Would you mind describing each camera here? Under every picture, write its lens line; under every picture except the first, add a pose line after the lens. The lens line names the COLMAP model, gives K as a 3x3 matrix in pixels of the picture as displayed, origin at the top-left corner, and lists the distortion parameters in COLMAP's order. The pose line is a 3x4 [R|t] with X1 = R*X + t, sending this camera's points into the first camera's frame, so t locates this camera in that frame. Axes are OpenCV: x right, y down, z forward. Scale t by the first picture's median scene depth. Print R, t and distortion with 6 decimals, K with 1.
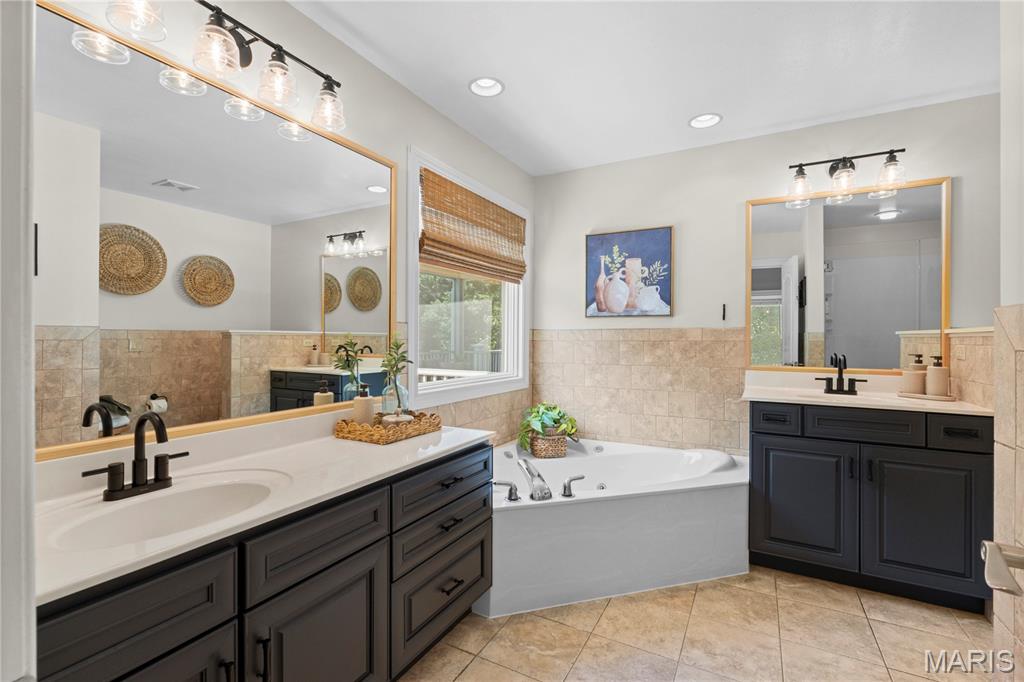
lens RADIAL K [[454.0, 0, 508.5], [0, 454.0, 339.6], [0, 0, 1]] dist [-0.002235, -0.000234]
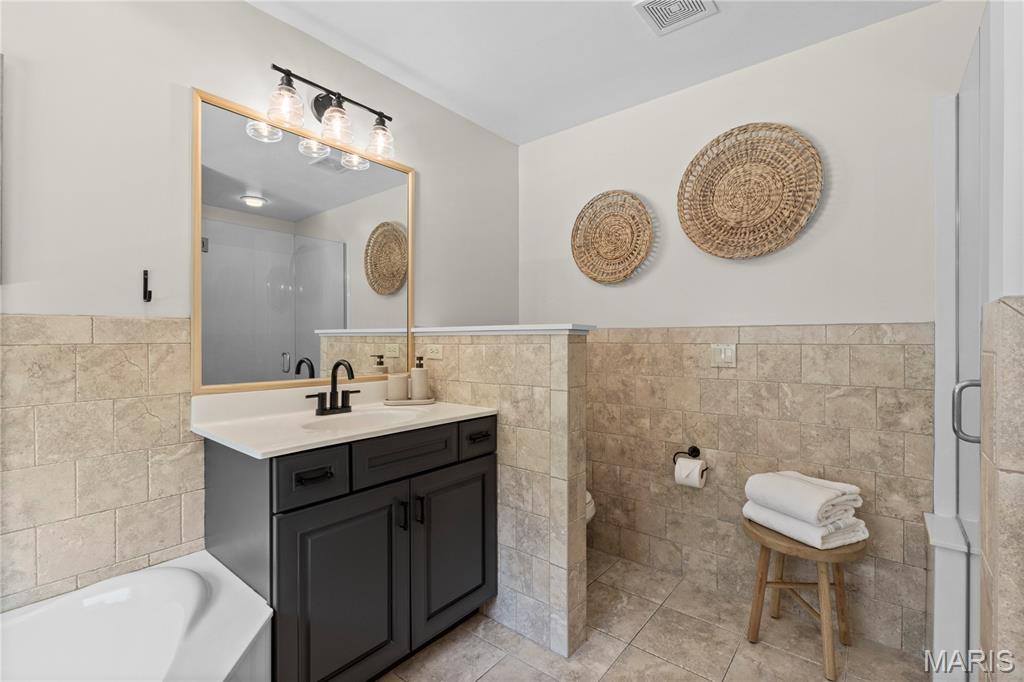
lens RADIAL K [[454.0, 0, 508.5], [0, 454.0, 339.6], [0, 0, 1]] dist [-0.002235, -0.000234]
pose [[0.175588, -0.006275, 0.984444, 0.055912], [0.005104, 0.999972, 0.005463, -0.002160], [-0.984450, 0.004065, 0.175616, 0.575438]]
